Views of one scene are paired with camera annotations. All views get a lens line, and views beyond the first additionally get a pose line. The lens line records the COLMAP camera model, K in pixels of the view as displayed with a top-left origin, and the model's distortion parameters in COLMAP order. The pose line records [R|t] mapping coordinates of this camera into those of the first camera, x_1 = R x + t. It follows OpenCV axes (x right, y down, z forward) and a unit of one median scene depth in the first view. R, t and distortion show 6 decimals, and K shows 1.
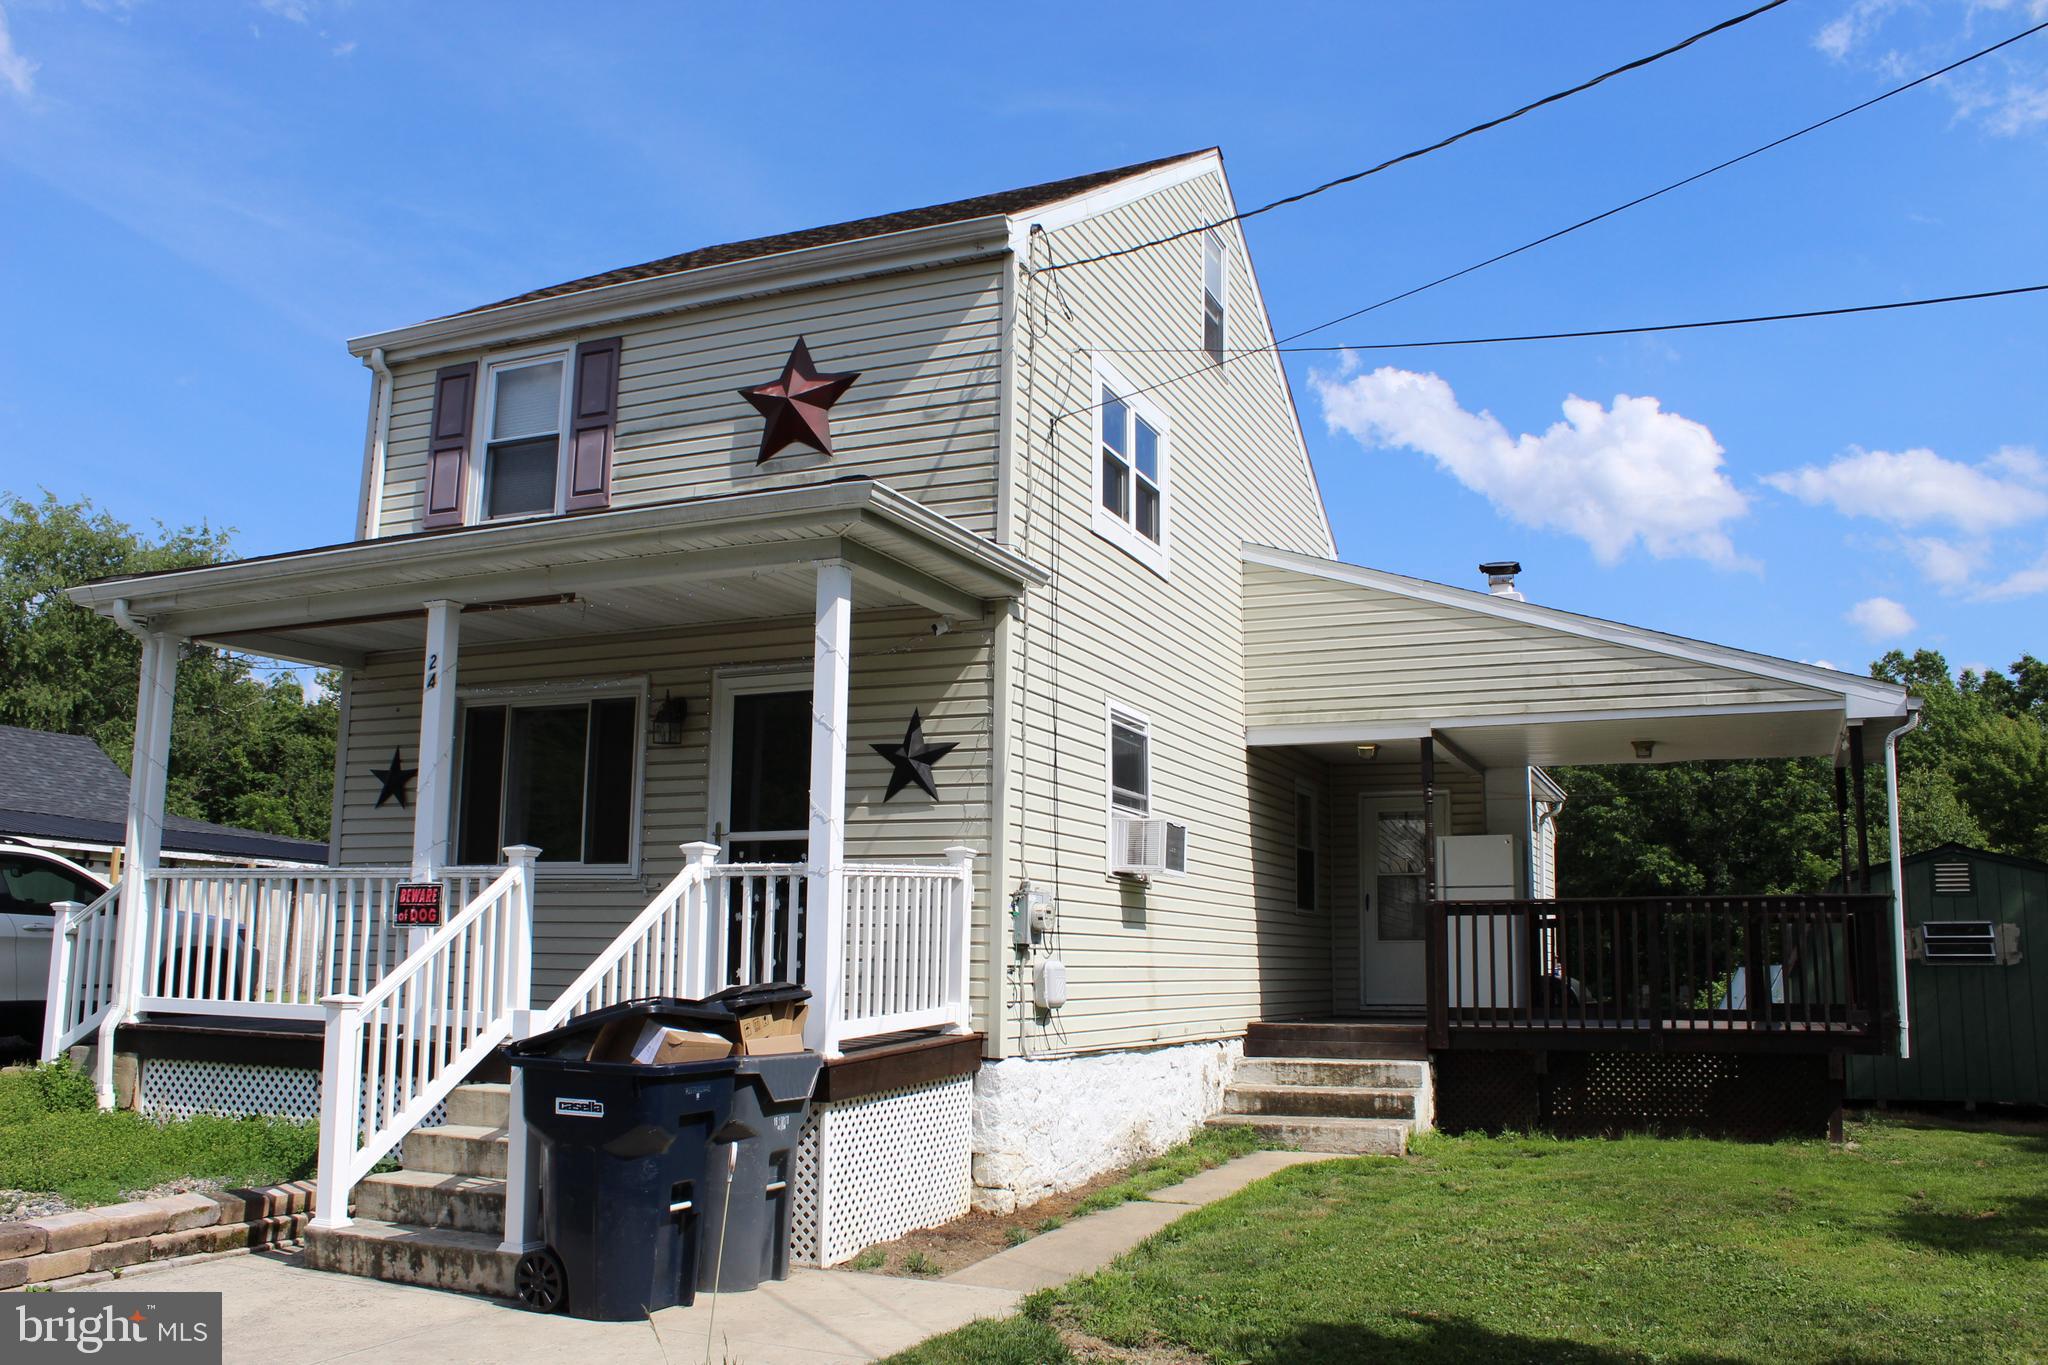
lens RADIAL K [[1712.4, 0, 993.7], [0, 1712.4, 717.8], [0, 0, 1]] dist [-0.167683, 0.152349]
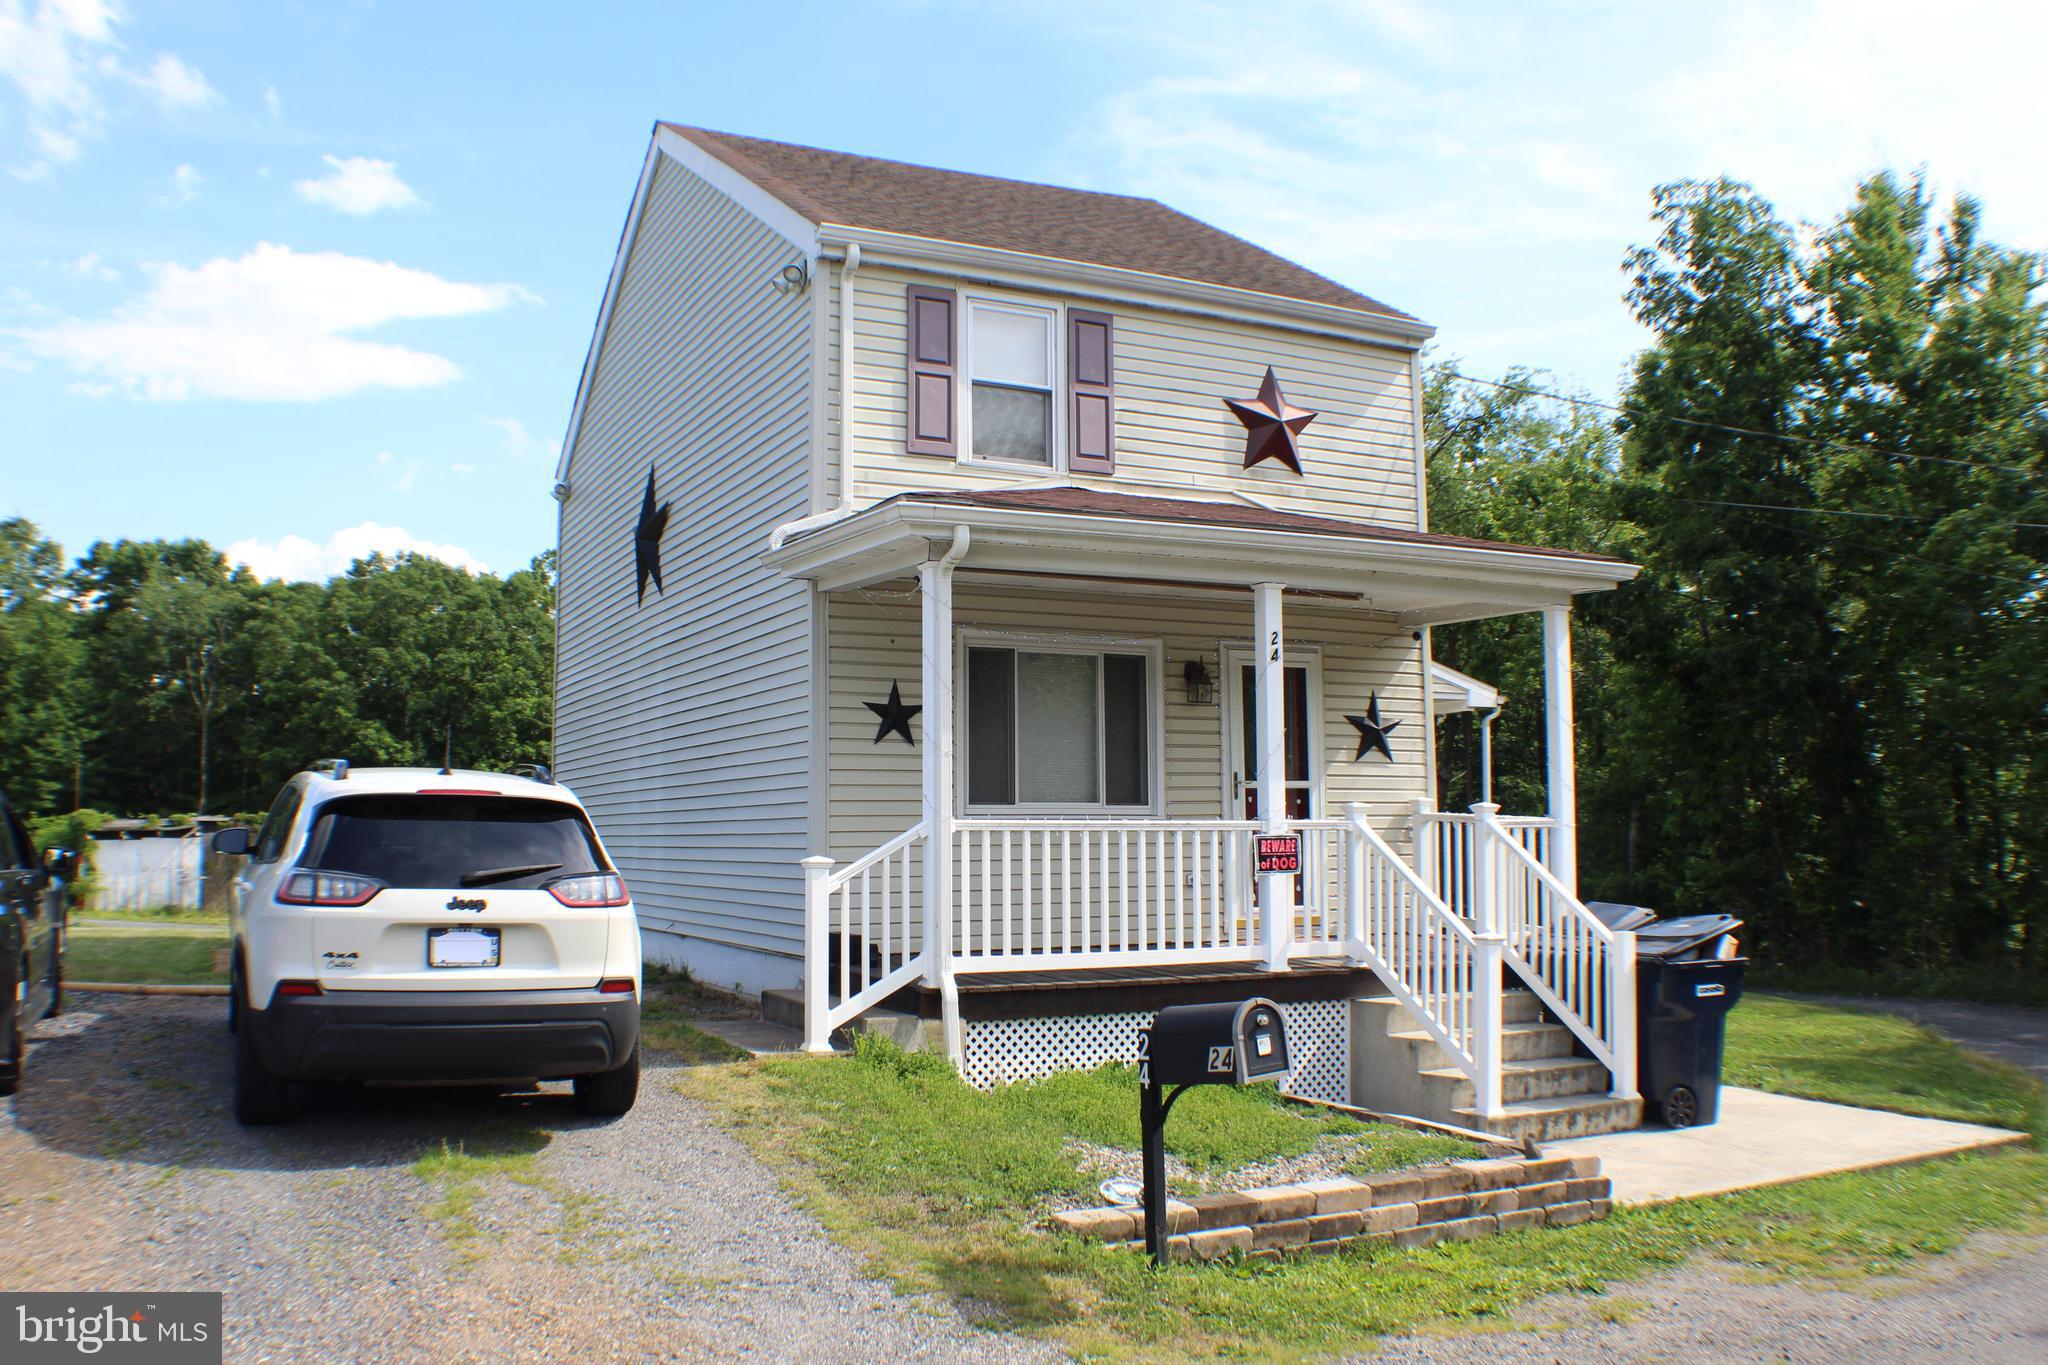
lens RADIAL K [[1751.0, 0, 997.1], [0, 1751.0, 740.2], [0, 0, 1]] dist [-0.196140, 0.045508]
pose [[0.642602, 0.027082, 0.765721, -1.173111], [-0.099671, 0.993838, 0.048495, -0.002935], [-0.759690, -0.107484, 0.641342, 0.339314]]
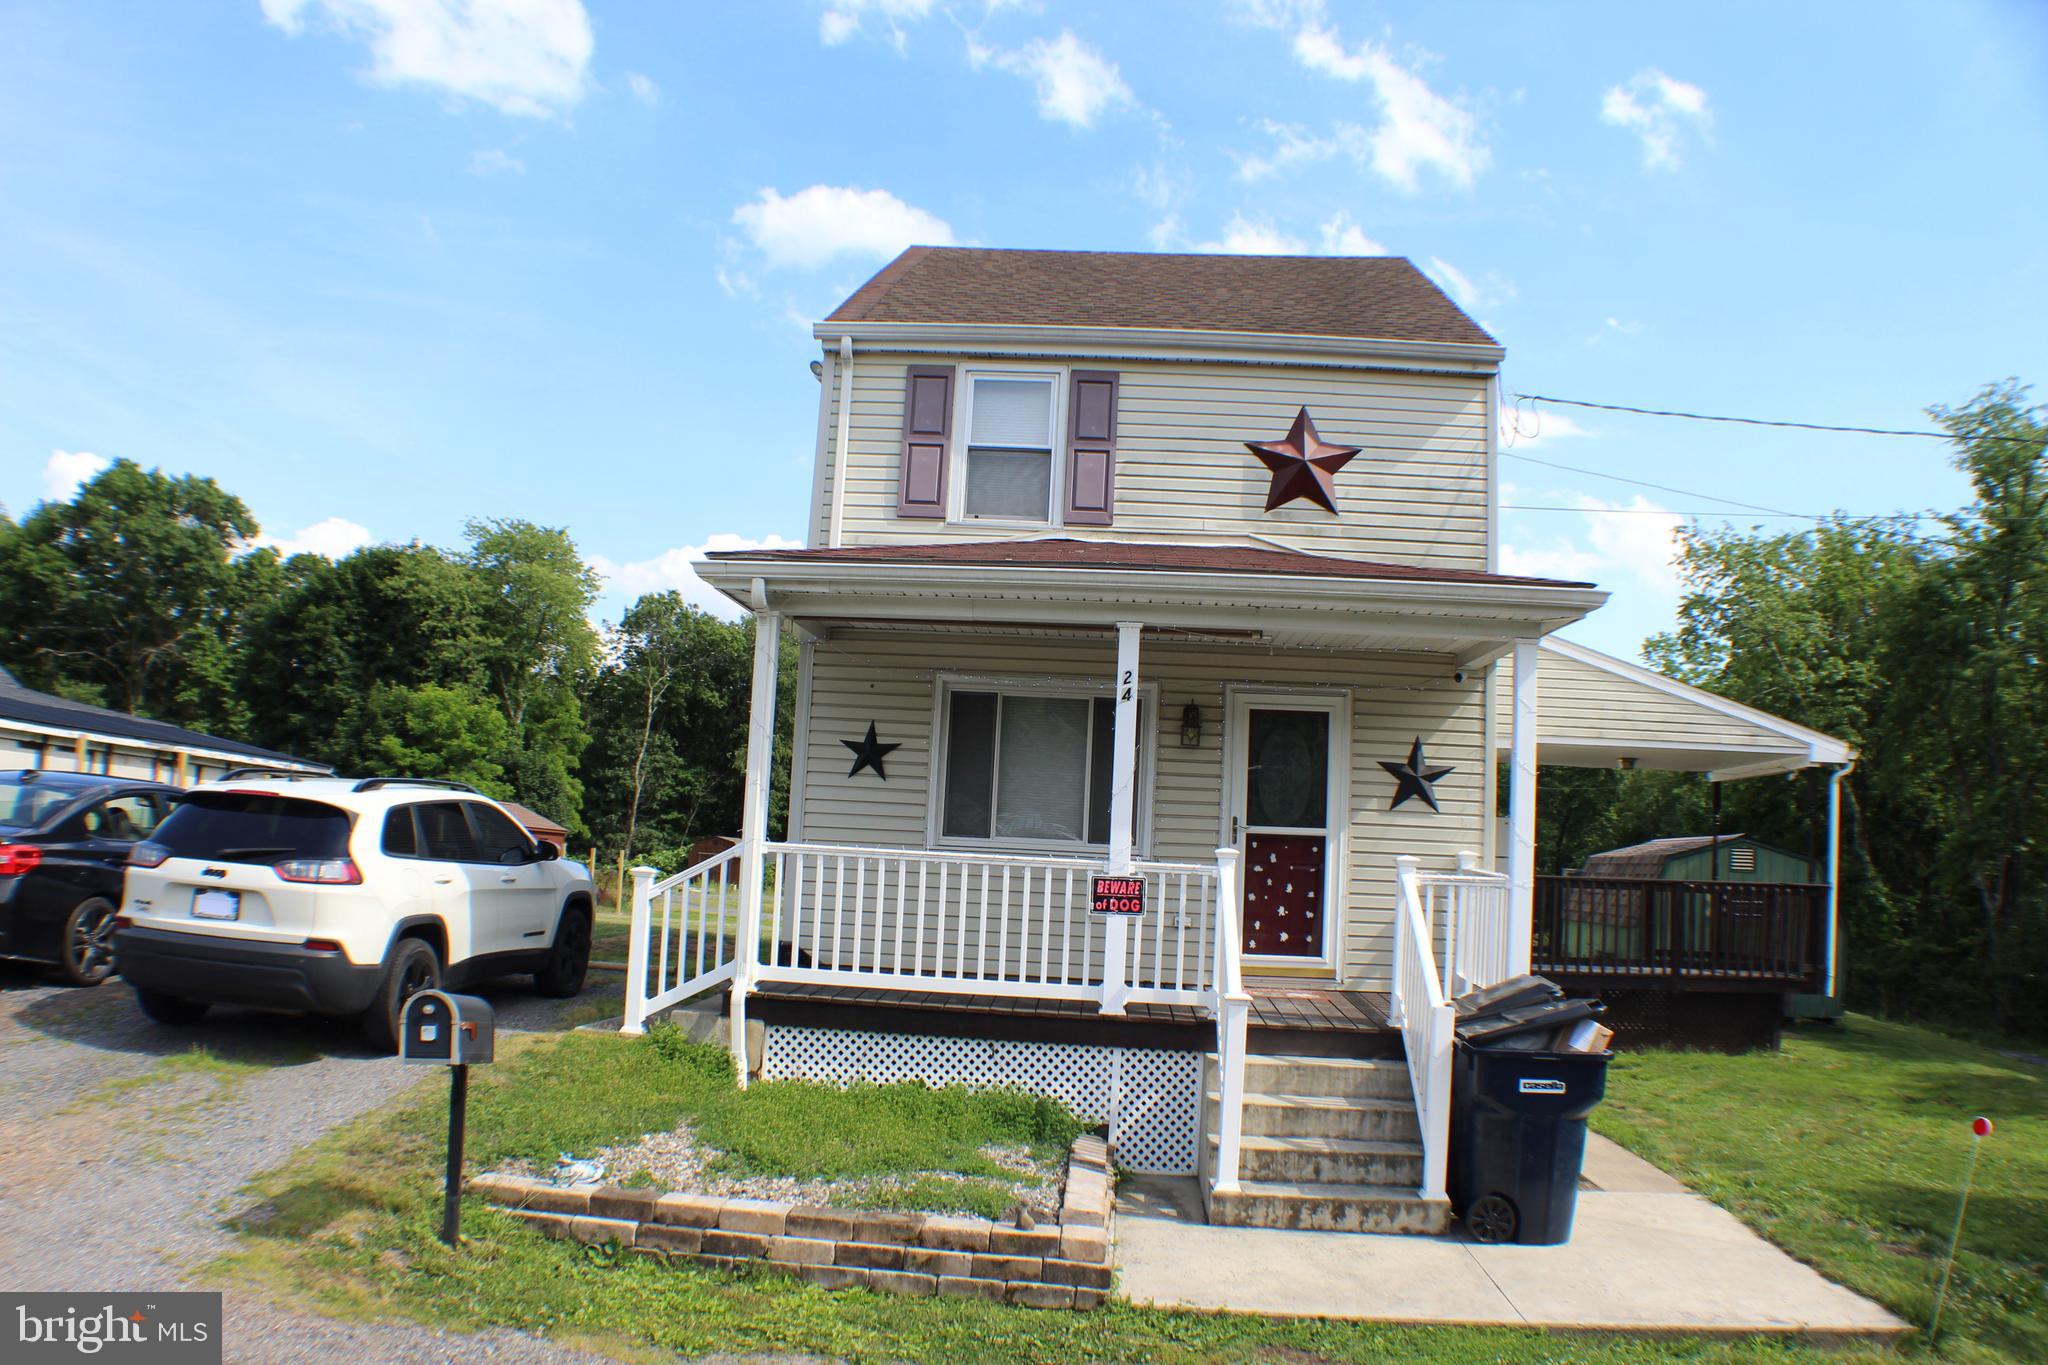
lens RADIAL K [[1540.9, 0, 983.0], [0, 1540.9, 735.0], [0, 0, 1]] dist [-0.220000, 0.076520]
pose [[0.943887, 0.062895, 0.324225, -0.656831], [-0.087089, 0.994353, 0.060643, -0.042376], [-0.318580, -0.085477, 0.944034, 0.059506]]
